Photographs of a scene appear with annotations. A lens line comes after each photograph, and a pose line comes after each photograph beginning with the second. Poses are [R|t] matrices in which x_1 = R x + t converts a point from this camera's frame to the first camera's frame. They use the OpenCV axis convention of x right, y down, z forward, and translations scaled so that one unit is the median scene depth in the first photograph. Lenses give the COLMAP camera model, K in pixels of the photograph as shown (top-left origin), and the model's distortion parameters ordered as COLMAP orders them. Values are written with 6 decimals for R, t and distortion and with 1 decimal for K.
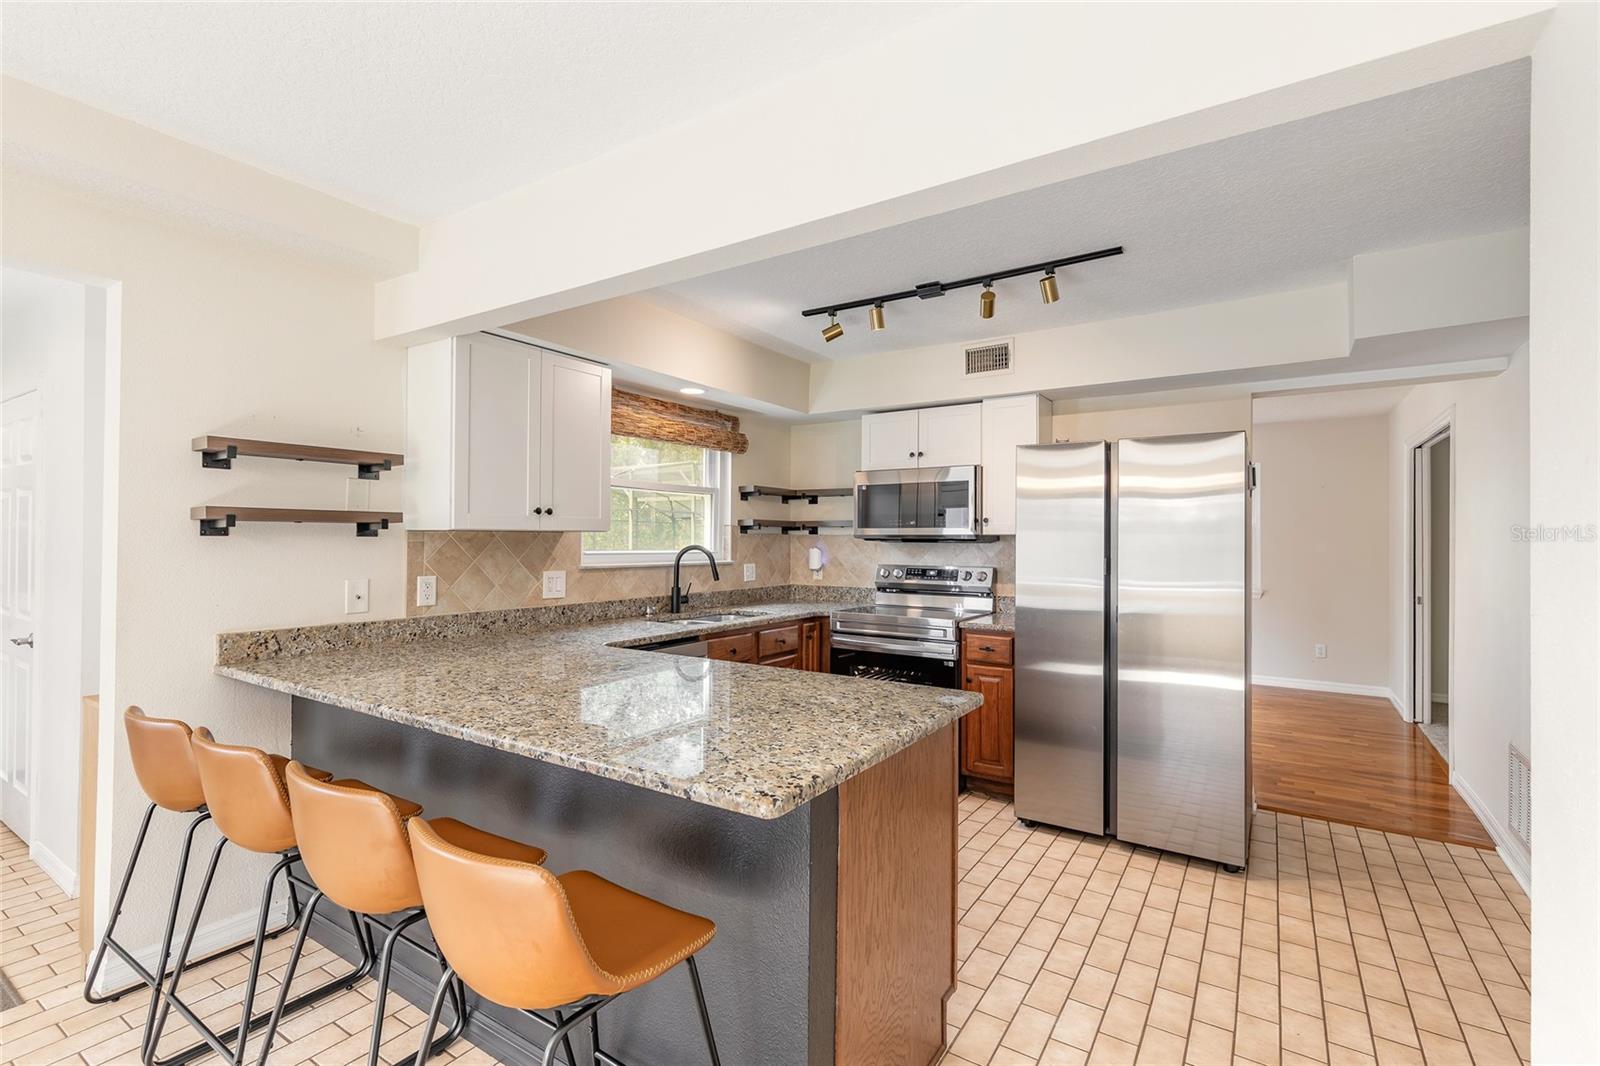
lens RADIAL K [[719.4, 0, 793.8], [0, 719.4, 535.3], [0, 0, 1]] dist [0.007651, -0.002377]
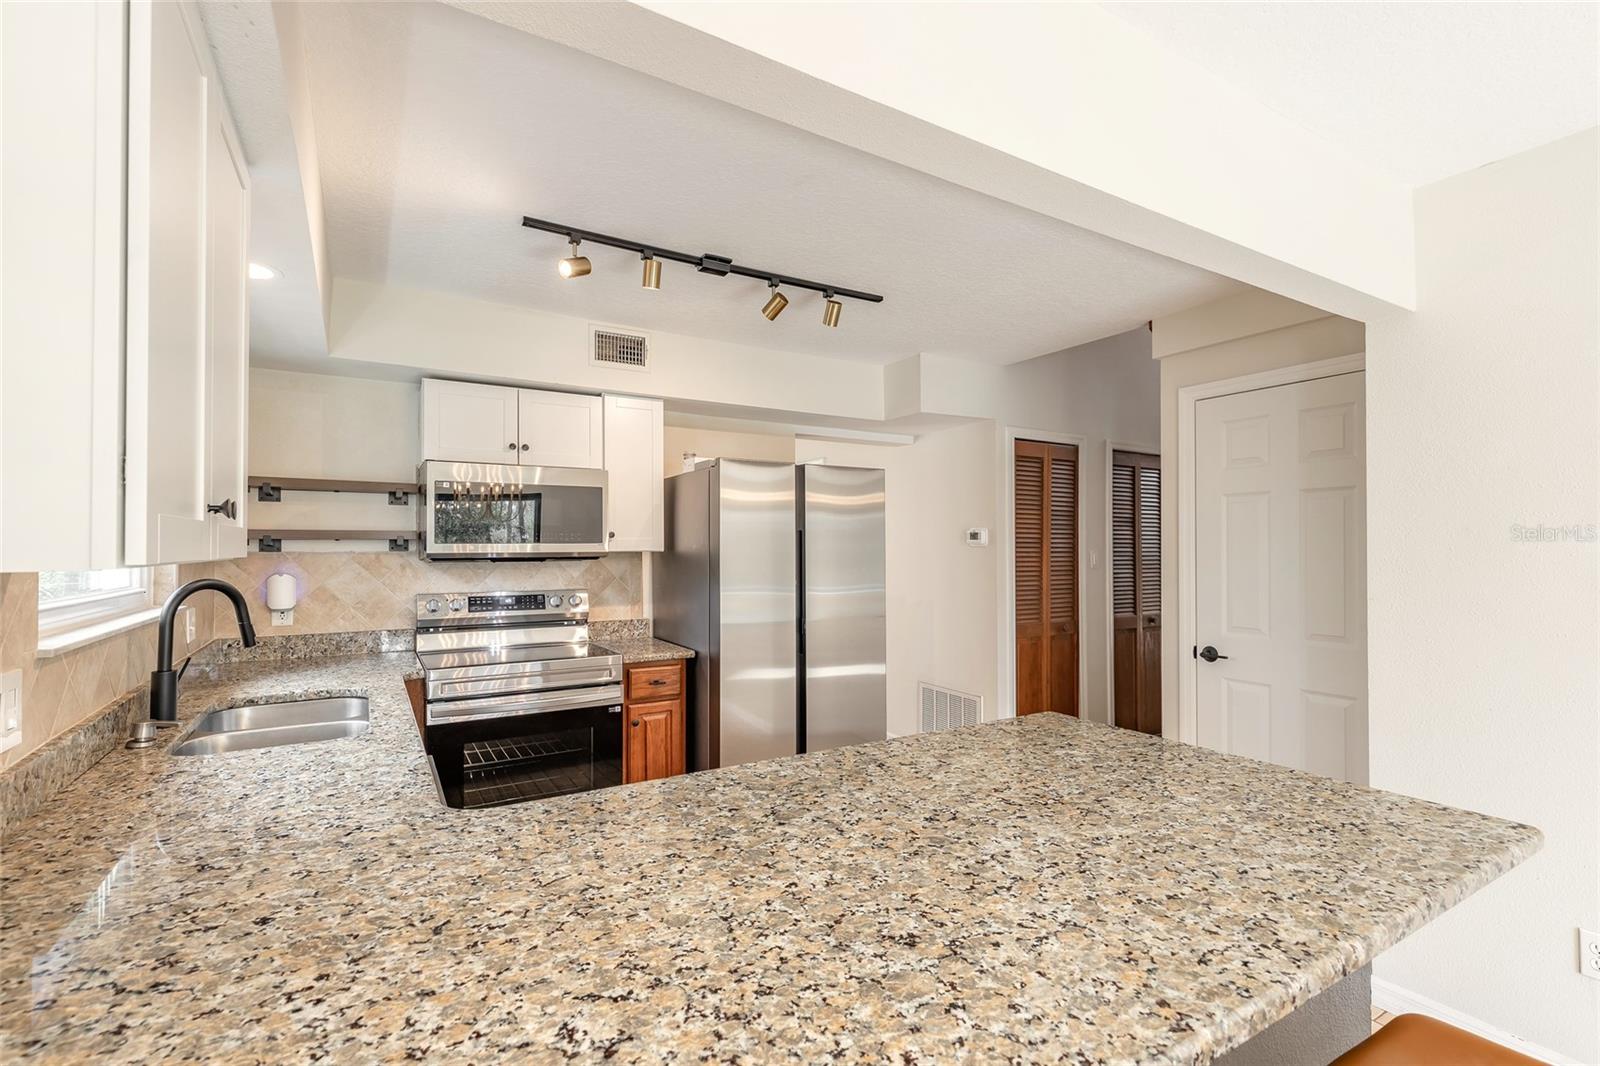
lens RADIAL K [[719.4, 0, 792.2], [0, 719.4, 536.2], [0, 0, 1]] dist [0.007651, -0.002377]
pose [[0.437561, 0.007043, 0.899161, -0.422737], [-0.000825, 0.999972, -0.007432, -0.013249], [-0.899188, 0.002510, 0.437555, 0.440348]]
